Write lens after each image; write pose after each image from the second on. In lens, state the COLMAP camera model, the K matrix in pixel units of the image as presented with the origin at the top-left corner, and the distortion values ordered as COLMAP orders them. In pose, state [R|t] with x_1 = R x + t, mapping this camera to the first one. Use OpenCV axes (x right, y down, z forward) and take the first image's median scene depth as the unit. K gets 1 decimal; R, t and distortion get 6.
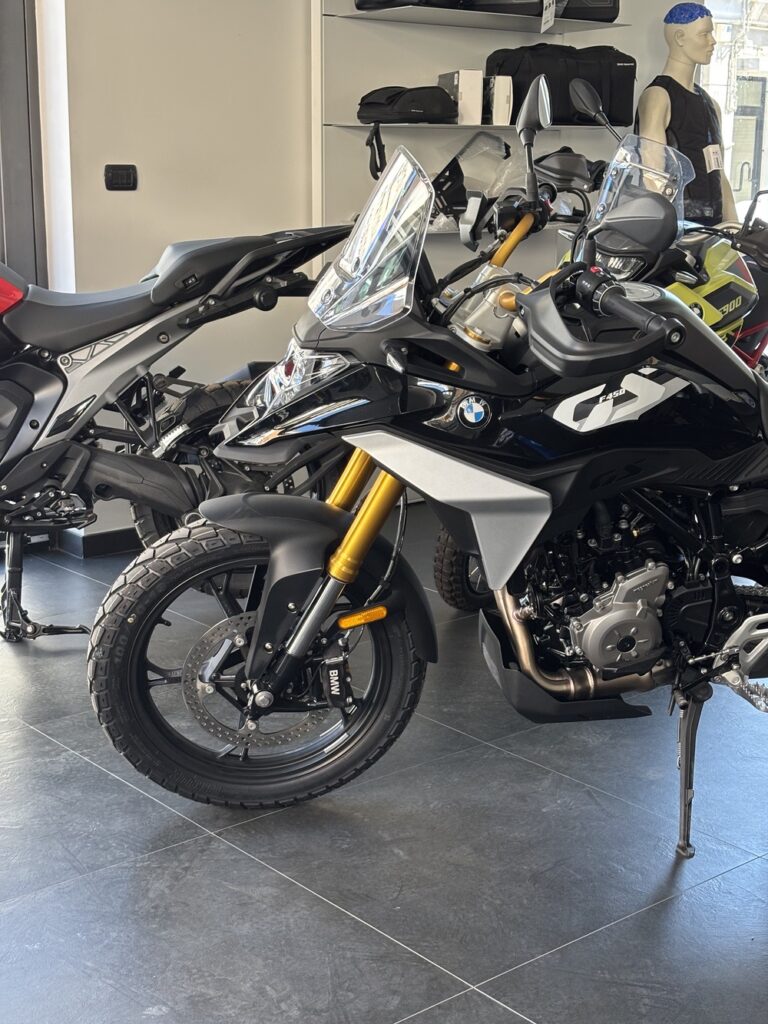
lens RADIAL K [[1563.1, 0, 384.0], [0, 1563.1, 512.0], [0, 0, 1]] dist [0.350521, -1.752387]
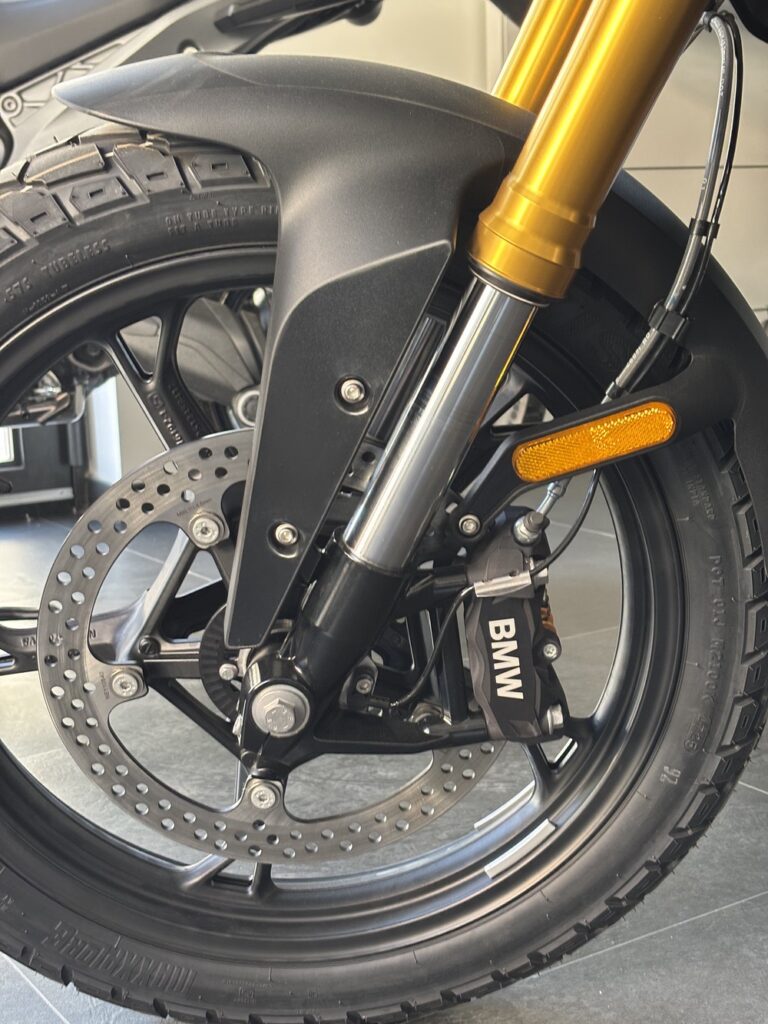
lens RADIAL K [[1563.1, 0, 384.0], [0, 1563.1, 512.0], [0, 0, 1]] dist [0.350521, -1.752387]
pose [[0.991662, -0.018109, -0.127591, -0.014437], [0.012502, 0.998926, -0.044612, 0.089918], [0.128262, 0.042645, 0.990823, 0.661650]]
